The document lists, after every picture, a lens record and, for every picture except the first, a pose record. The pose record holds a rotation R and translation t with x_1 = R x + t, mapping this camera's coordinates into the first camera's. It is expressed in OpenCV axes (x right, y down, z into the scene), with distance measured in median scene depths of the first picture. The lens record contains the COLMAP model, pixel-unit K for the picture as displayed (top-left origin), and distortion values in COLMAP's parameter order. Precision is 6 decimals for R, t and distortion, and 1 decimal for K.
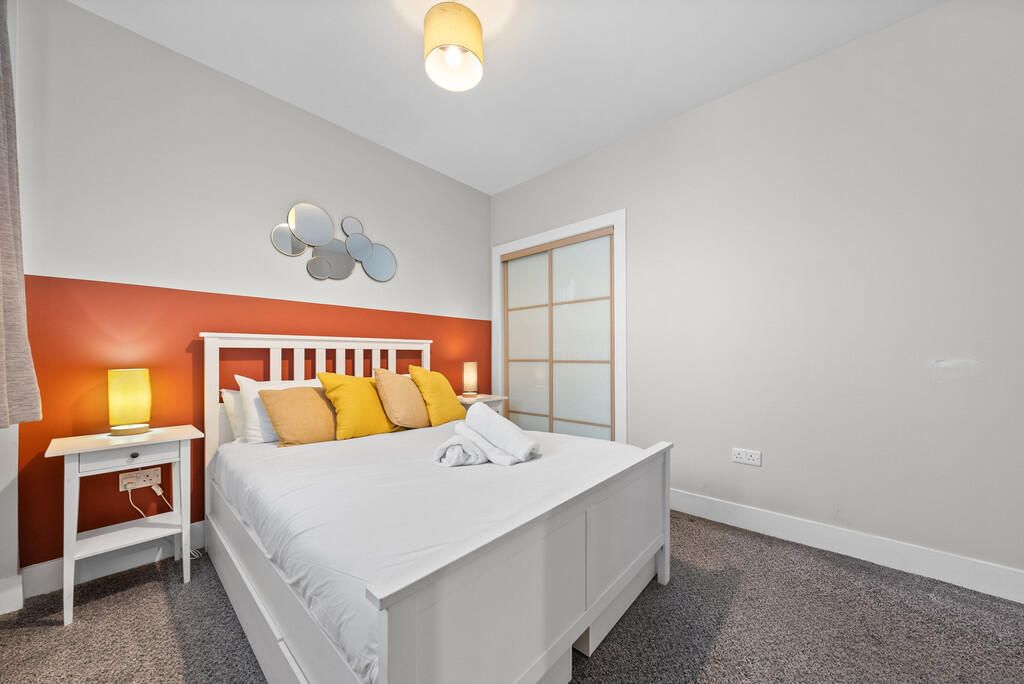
lens RADIAL K [[352.2, 0, 543.9], [0, 352.2, 344.0], [0, 0, 1]] dist [-0.000586, 0.000046]
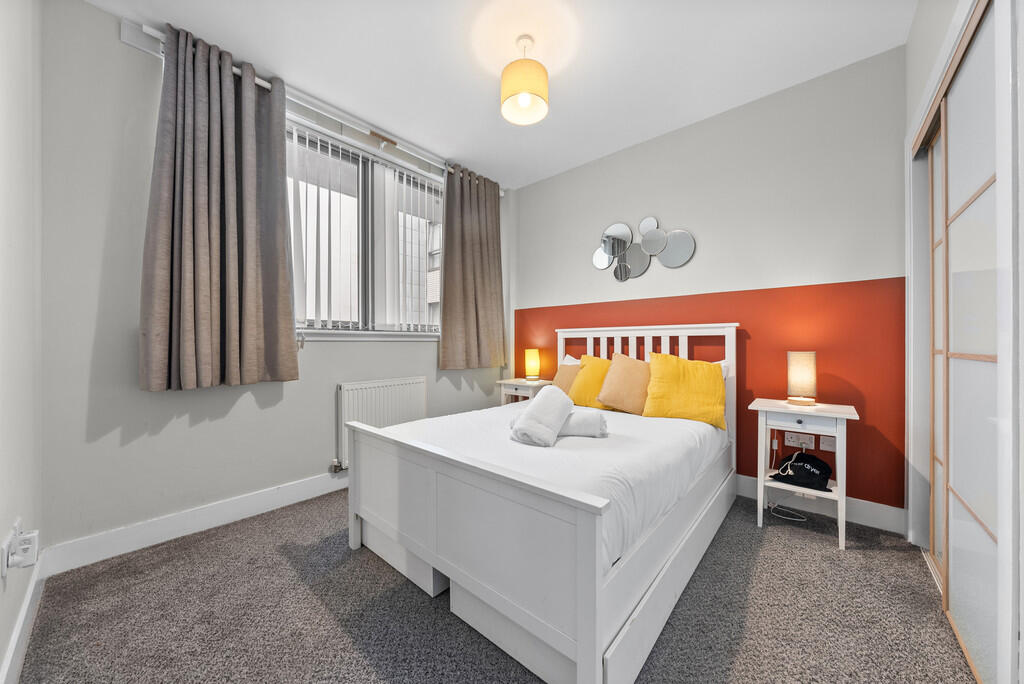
lens RADIAL K [[352.2, 0, 543.9], [0, 352.2, 344.0], [0, 0, 1]] dist [-0.000586, 0.000046]
pose [[0.026212, 0.003327, -0.999651, 0.523014], [0.036572, 0.999322, 0.004285, 0.019848], [0.998987, -0.036672, 0.026073, 0.597438]]
